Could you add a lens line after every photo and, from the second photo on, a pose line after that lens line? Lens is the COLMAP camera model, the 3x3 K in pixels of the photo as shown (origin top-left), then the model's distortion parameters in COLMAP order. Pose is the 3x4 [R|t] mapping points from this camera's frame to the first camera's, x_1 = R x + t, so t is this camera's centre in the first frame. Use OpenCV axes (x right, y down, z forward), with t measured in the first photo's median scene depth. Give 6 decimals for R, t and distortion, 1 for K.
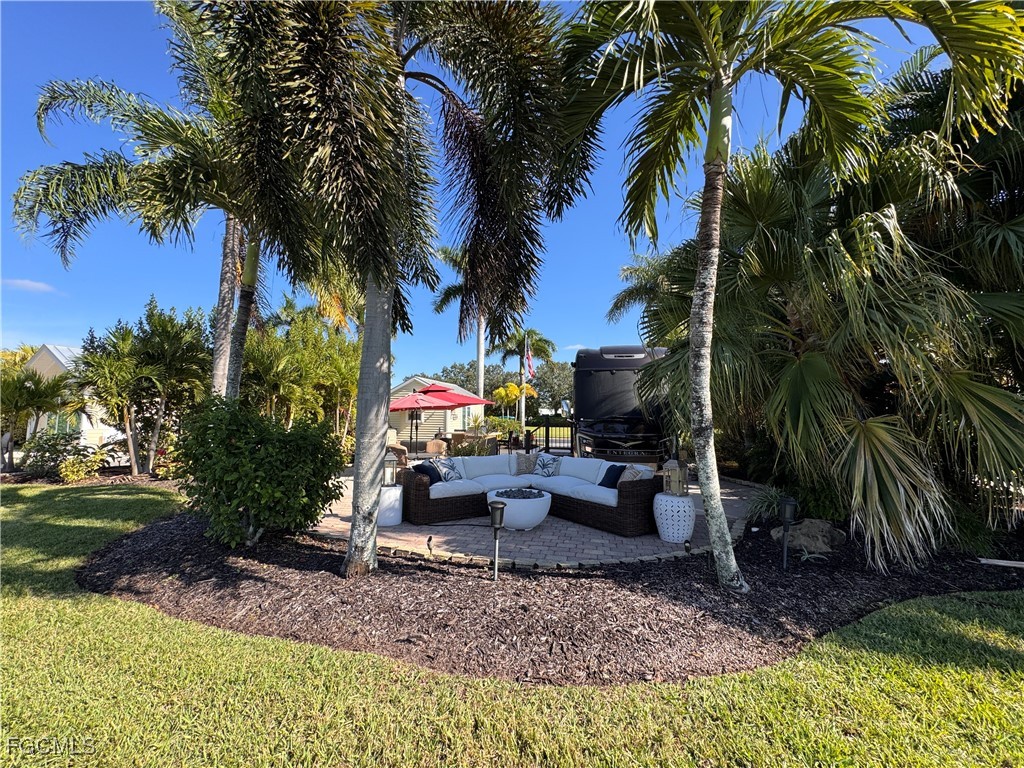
lens RADIAL K [[408.2, 0, 511.0], [0, 408.2, 389.6], [0, 0, 1]] dist [-0.001652, -0.000092]
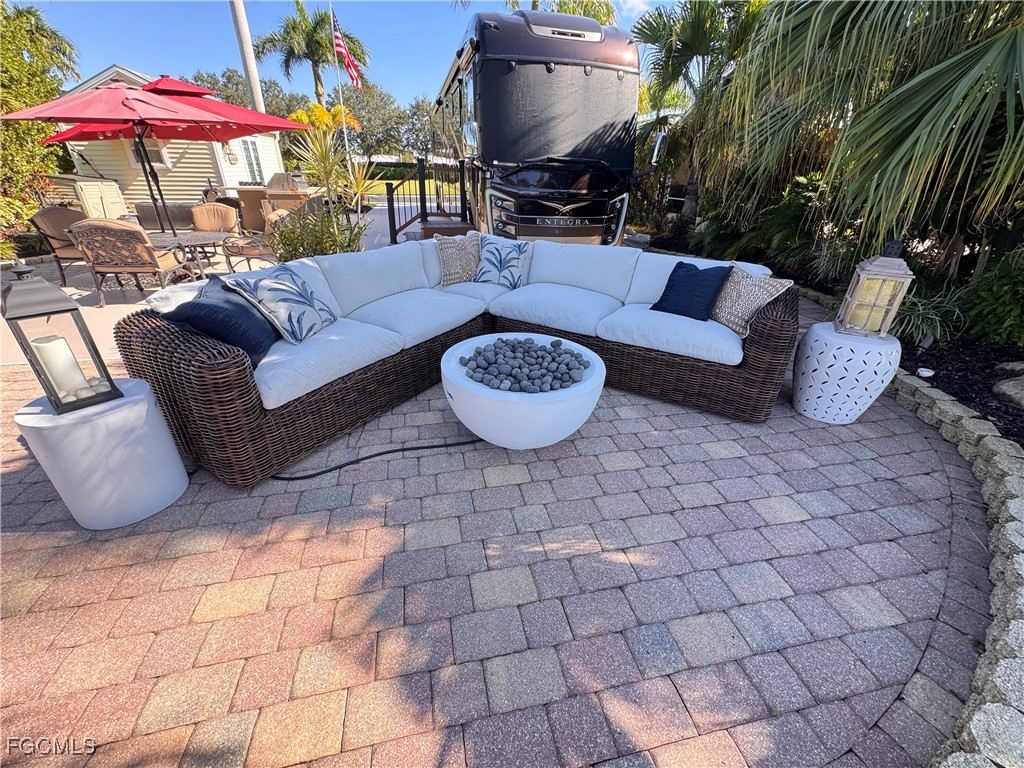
lens RADIAL K [[408.2, 0, 510.9], [0, 408.2, 382.8], [0, 0, 1]] dist [-0.001652, -0.000092]
pose [[0.912859, -0.174626, 0.369044, -0.079976], [-0.044394, 0.856098, 0.514904, 0.042589], [-0.405853, -0.486418, 0.773745, 0.400746]]
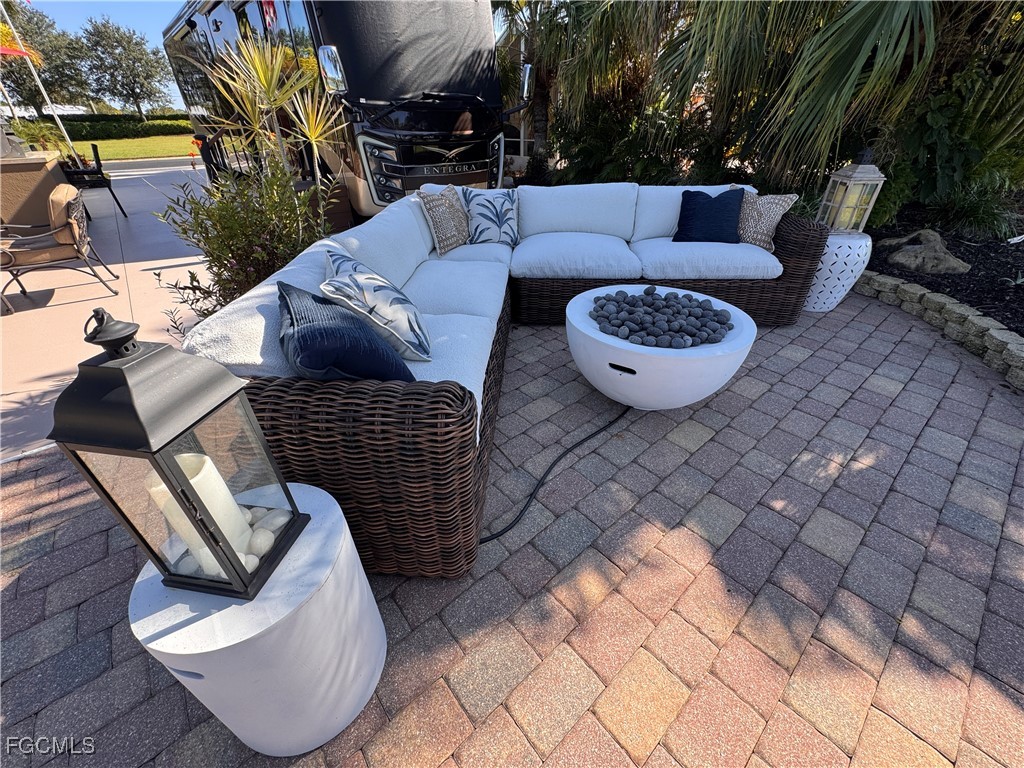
lens RADIAL K [[408.2, 0, 511.4], [0, 408.2, 385.5], [0, 0, 1]] dist [-0.001652, -0.000092]
pose [[0.617917, -0.442706, 0.649762, -0.184650], [-0.036257, 0.809489, 0.586014, 0.058603], [-0.785407, -0.385667, 0.484146, 0.521864]]
